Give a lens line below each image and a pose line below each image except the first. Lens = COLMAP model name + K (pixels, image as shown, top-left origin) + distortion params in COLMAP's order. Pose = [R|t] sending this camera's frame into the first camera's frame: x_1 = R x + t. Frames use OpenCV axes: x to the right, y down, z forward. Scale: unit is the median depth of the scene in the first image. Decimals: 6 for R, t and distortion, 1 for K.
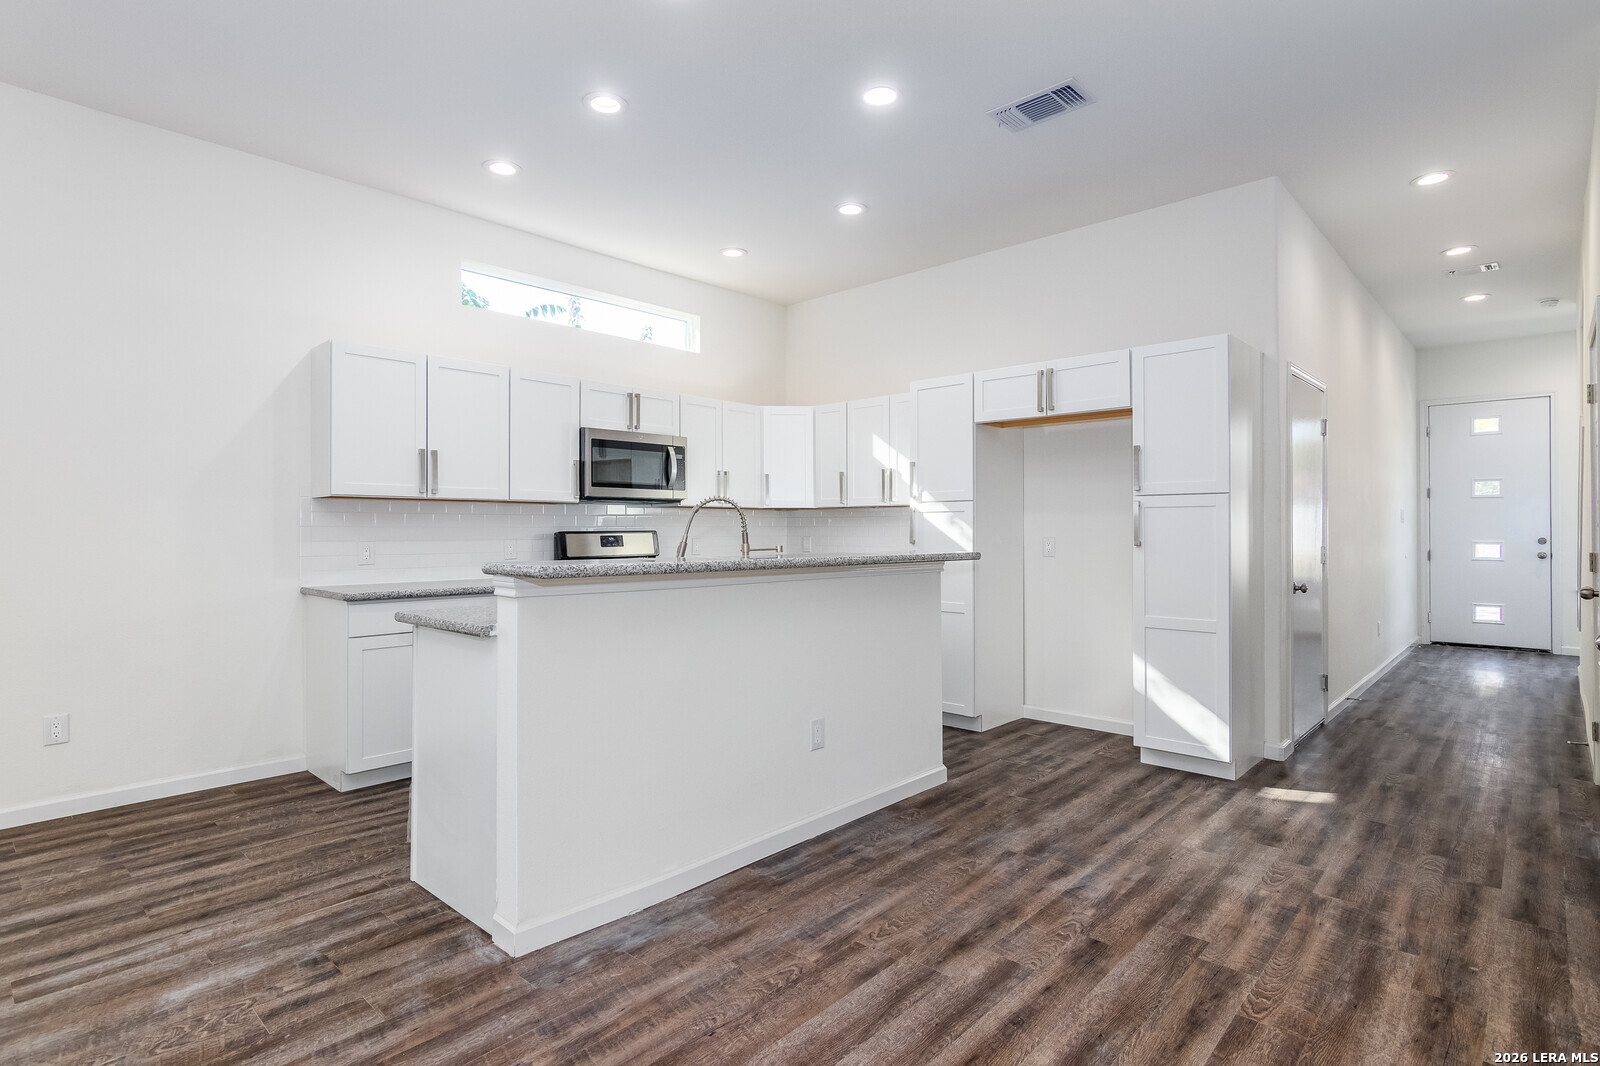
lens RADIAL K [[811.3, 0, 790.6], [0, 811.3, 522.8], [0, 0, 1]] dist [-0.004637, 0.003837]
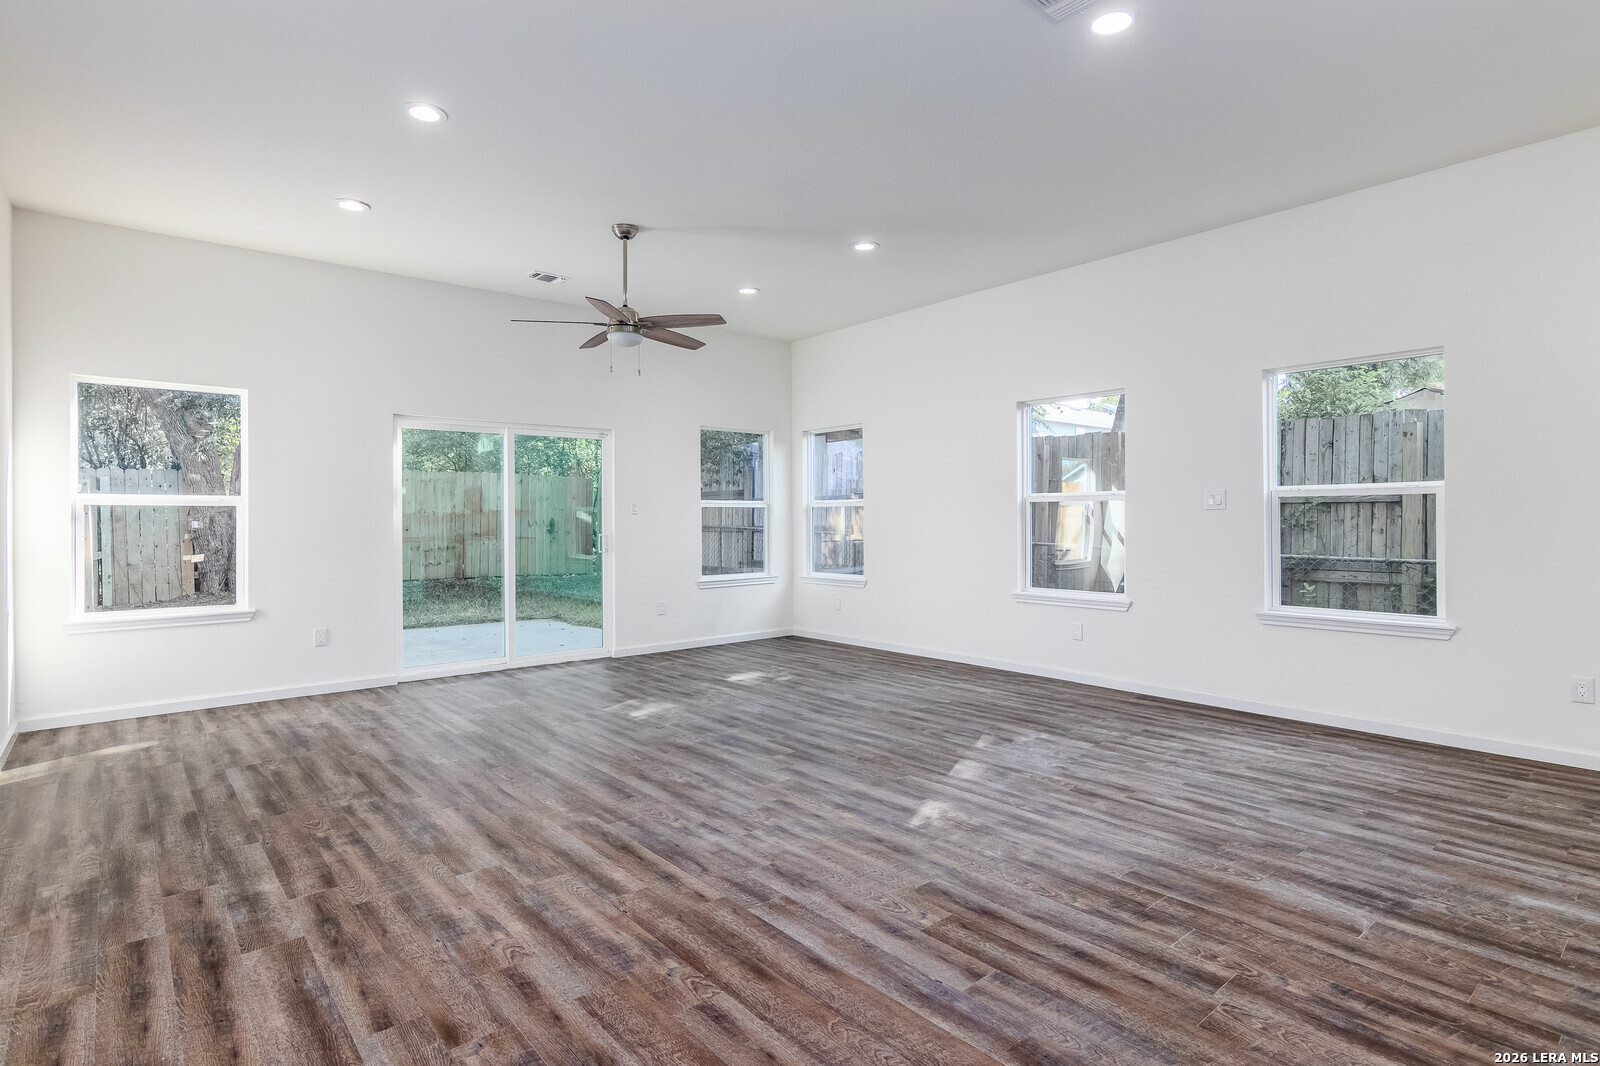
lens RADIAL K [[811.3, 0, 789.4], [0, 811.3, 517.8], [0, 0, 1]] dist [-0.004637, 0.003837]
pose [[-0.122854, 0.002470, -0.992422, 0.392670], [0.013839, 0.999904, 0.000776, -0.002466], [0.992328, -0.013639, -0.122877, 0.045001]]
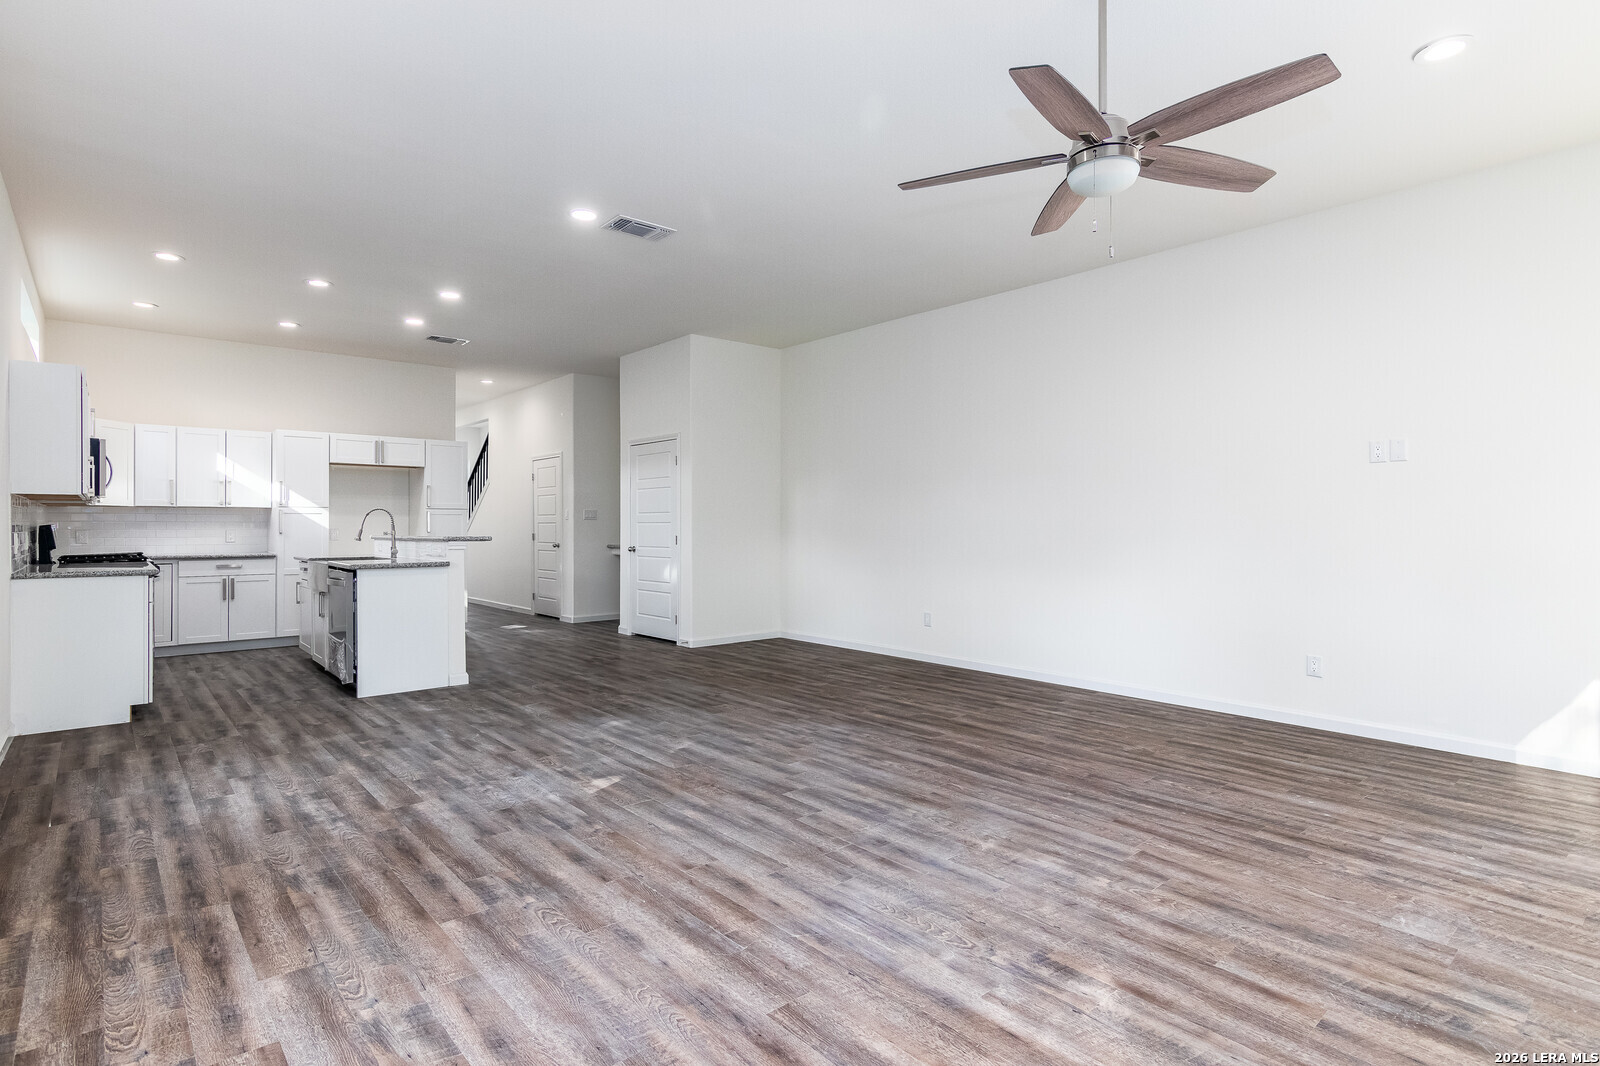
lens RADIAL K [[811.3, 0, 791.5], [0, 811.3, 519.0], [0, 0, 1]] dist [-0.004637, 0.003837]
pose [[0.107781, 0.010081, 0.994124, -2.142164], [-0.009708, 0.999912, -0.009087, 0.005314], [-0.994127, -0.008671, 0.107869, -0.254230]]
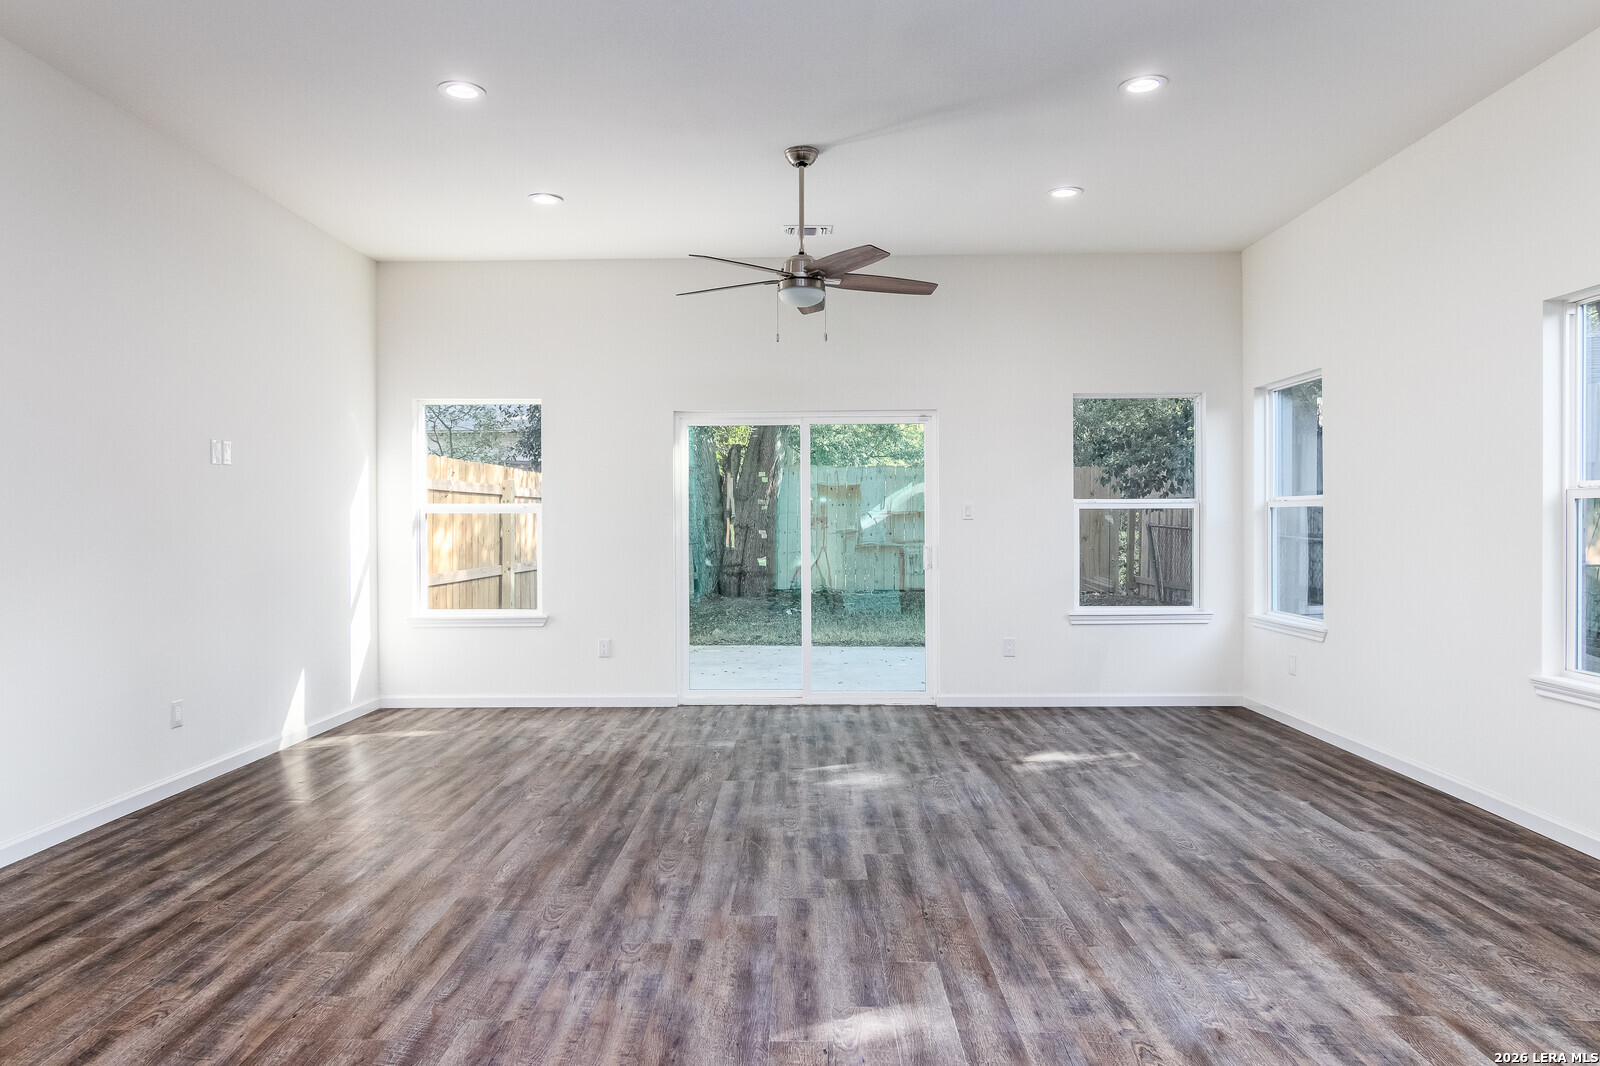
lens RADIAL K [[992.8, 0, 793.0], [0, 992.8, 528.4], [0, 0, 1]] dist [-0.009521, 0.006845]
pose [[-0.739811, 0.012401, -0.672701, -0.150210], [0.012844, 0.999908, 0.004308, -0.012902], [0.672693, -0.005453, -0.739902, 0.665445]]
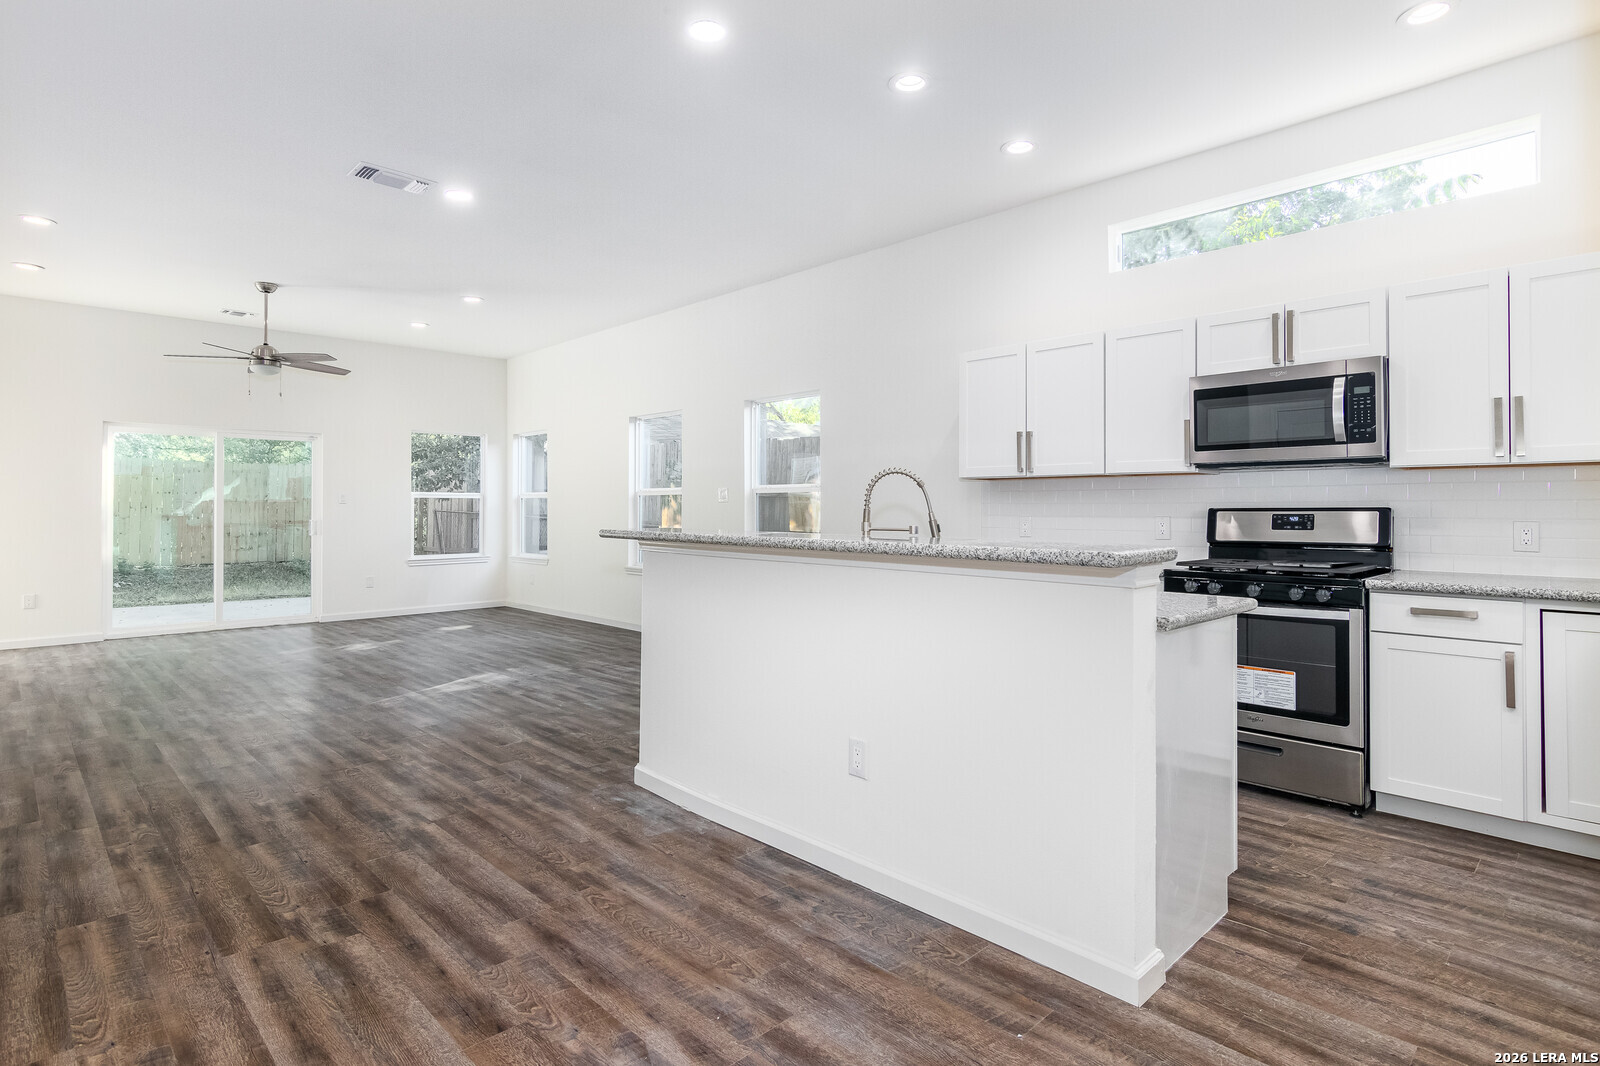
lens RADIAL K [[811.3, 0, 789.9], [0, 811.3, 501.7], [0, 0, 1]] dist [-0.004637, 0.003837]
pose [[-0.045003, -0.004470, -0.998977, 0.887376], [0.010337, 0.999934, -0.004939, 0.006296], [0.998933, -0.010549, -0.044954, 1.014356]]
